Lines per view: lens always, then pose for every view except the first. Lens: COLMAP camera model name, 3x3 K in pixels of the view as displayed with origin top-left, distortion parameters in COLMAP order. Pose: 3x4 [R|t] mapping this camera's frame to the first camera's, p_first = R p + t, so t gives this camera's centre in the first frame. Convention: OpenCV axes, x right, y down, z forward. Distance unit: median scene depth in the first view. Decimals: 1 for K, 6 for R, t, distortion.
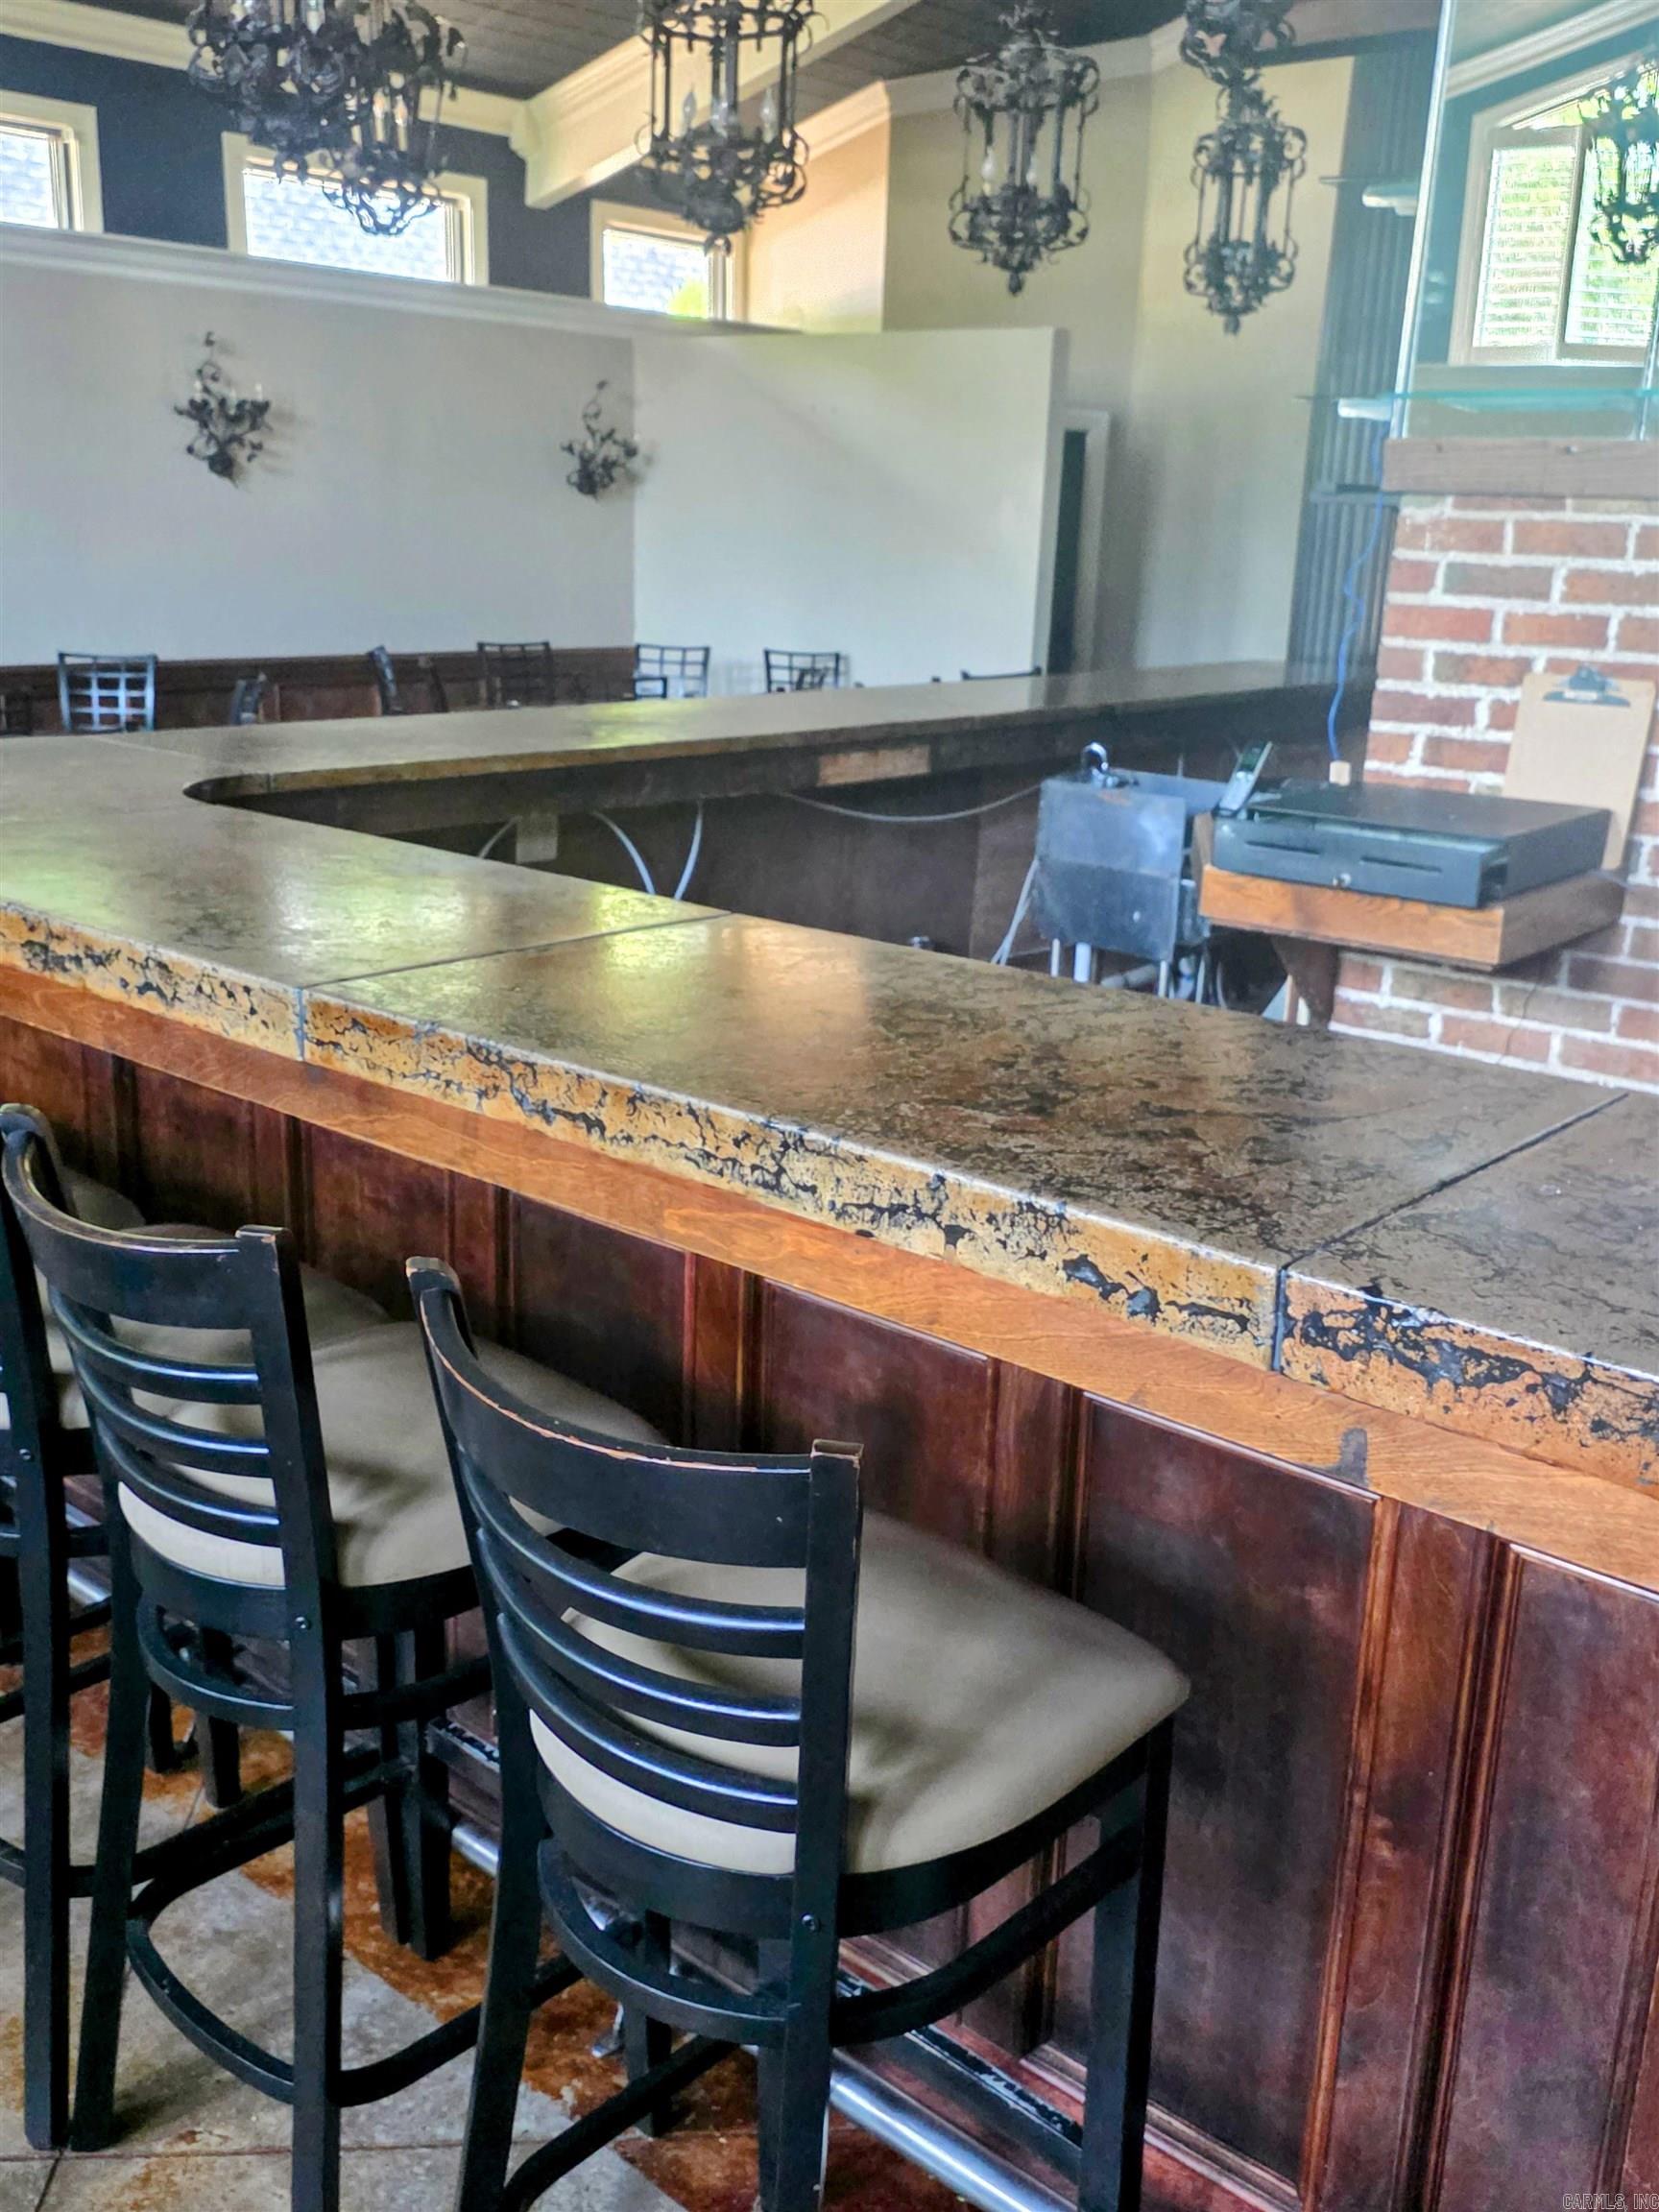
lens RADIAL K [[2041.1, 0, 842.6], [0, 2041.1, 1091.4], [0, 0, 1]] dist [0.004626, 0.000000]
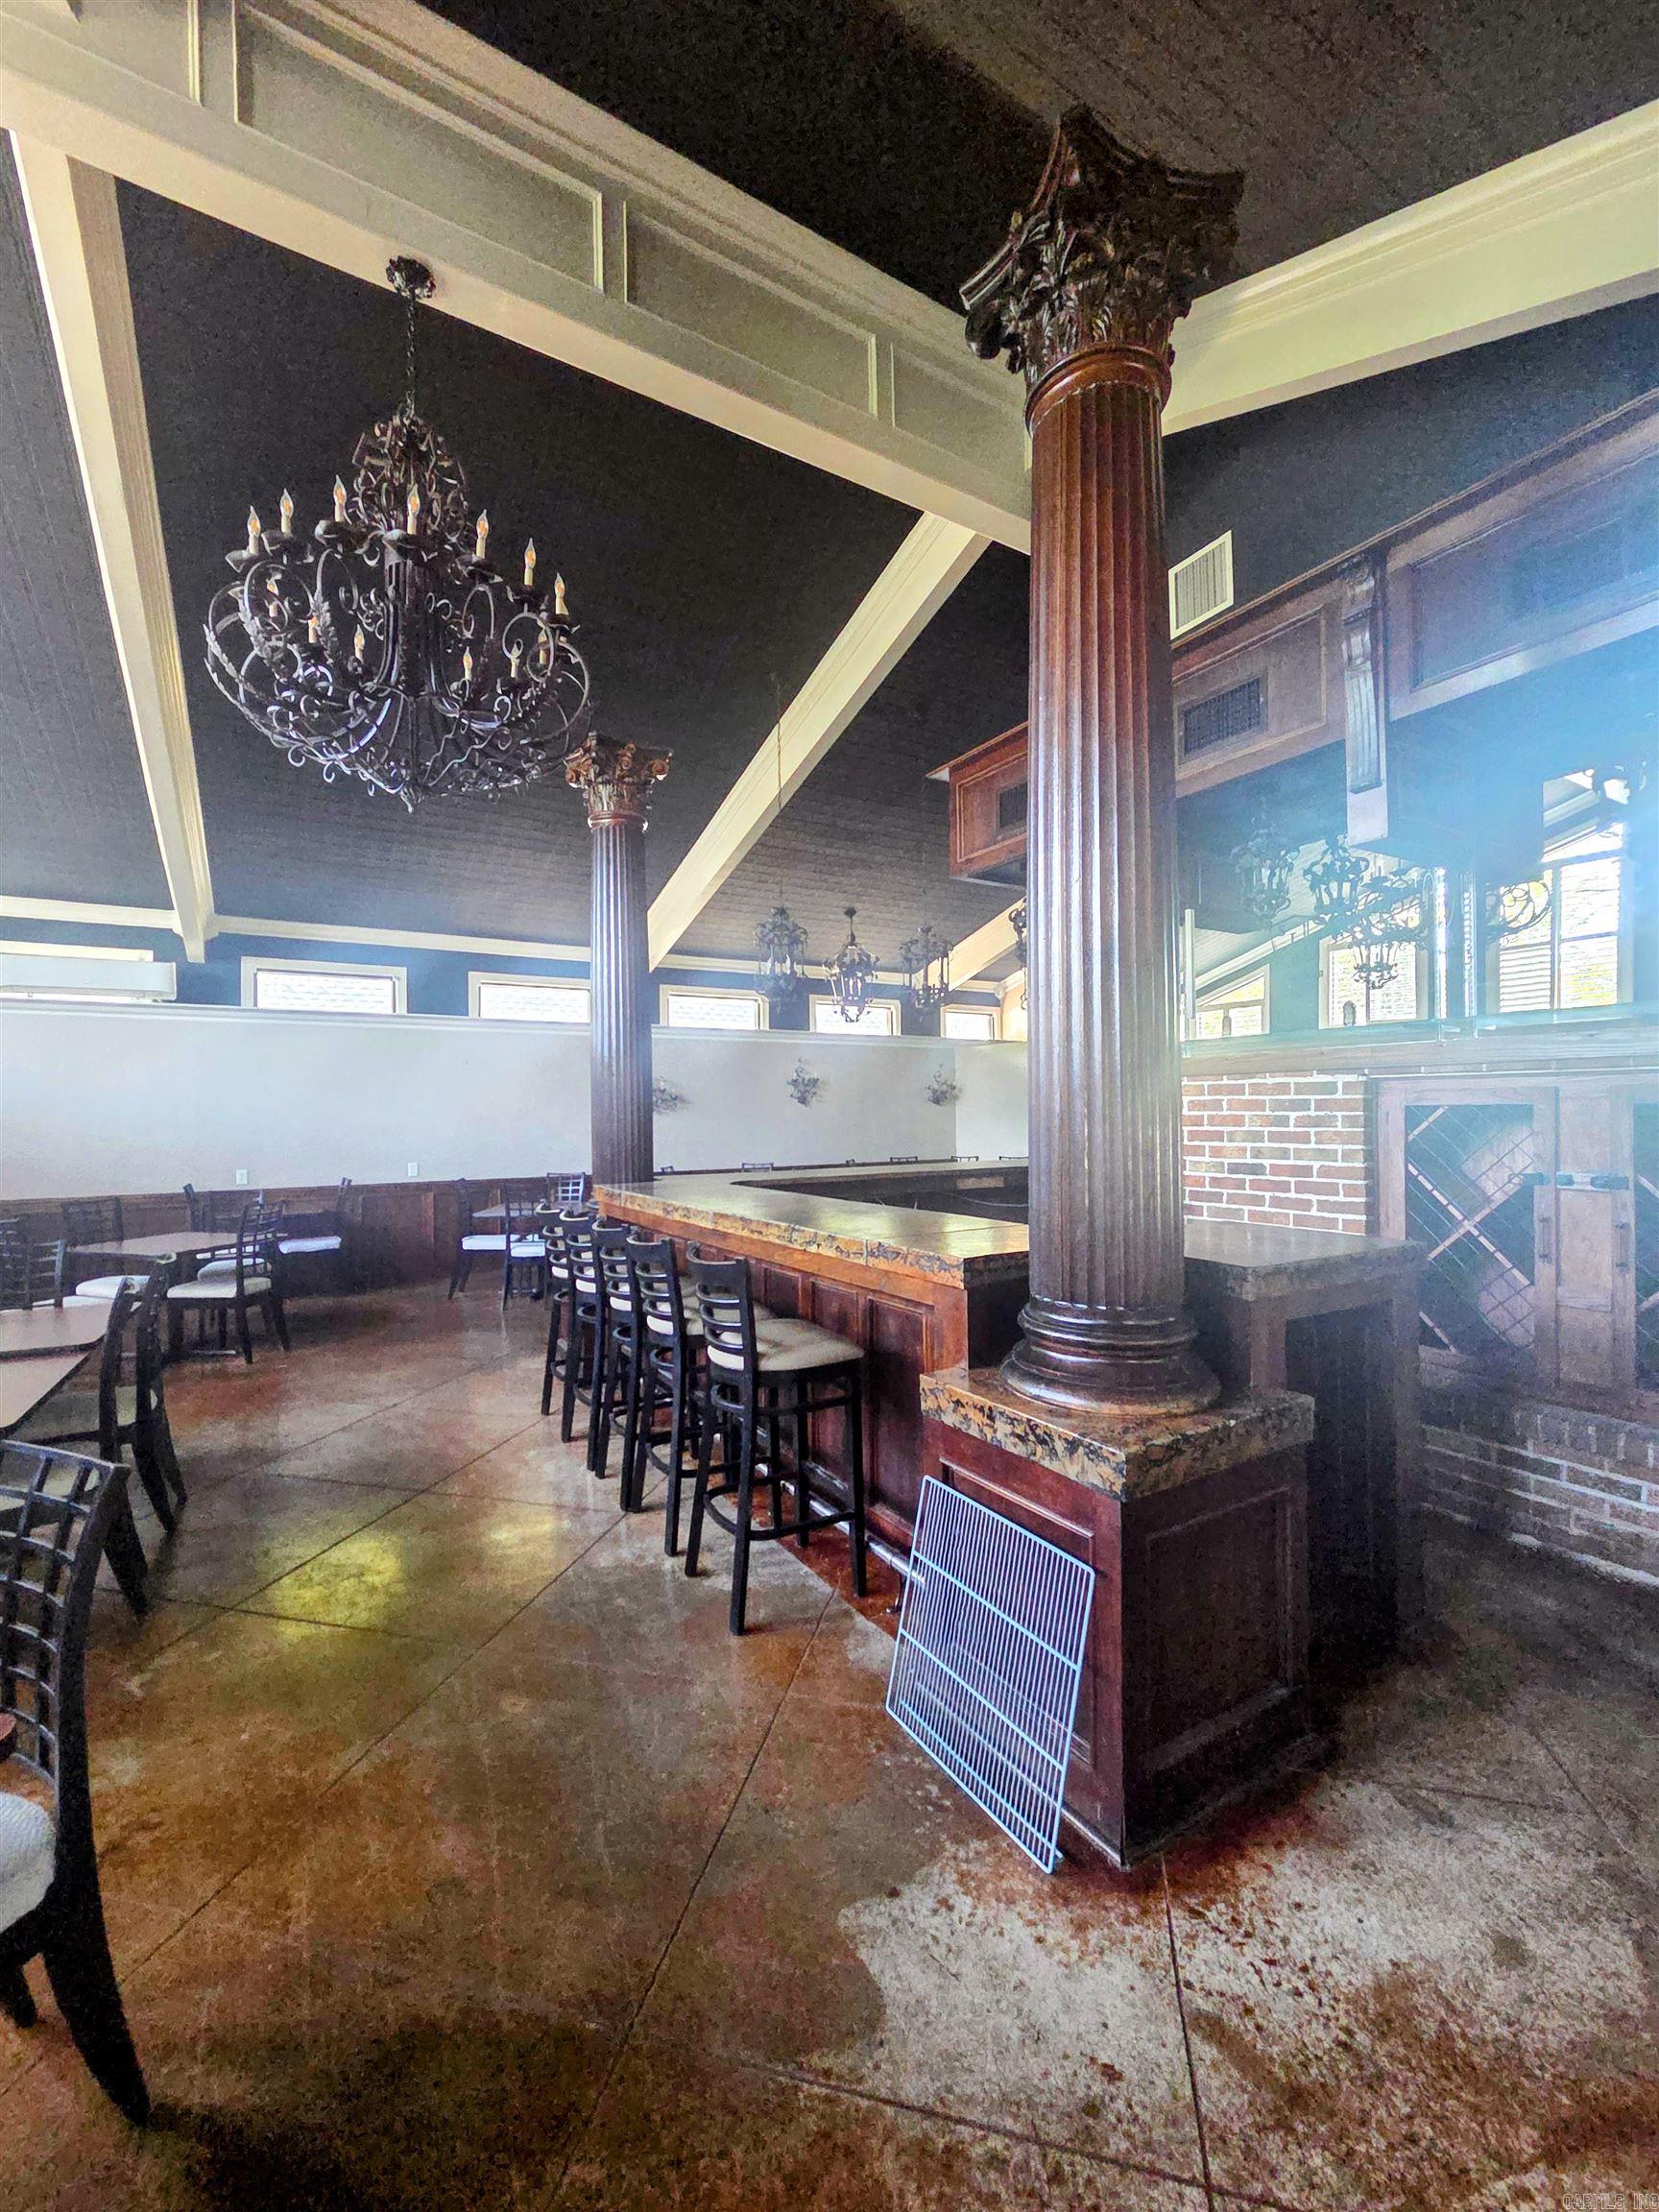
lens RADIAL K [[904.9, 0, 811.6], [0, 904.9, 1120.8], [0, 0, 1]] dist [0.001081, 0.000028]
pose [[0.941310, -0.048737, -0.334007, 0.257474], [-0.045132, 0.962464, -0.267632, 0.123245], [0.334513, 0.266999, 0.903777, -0.284187]]
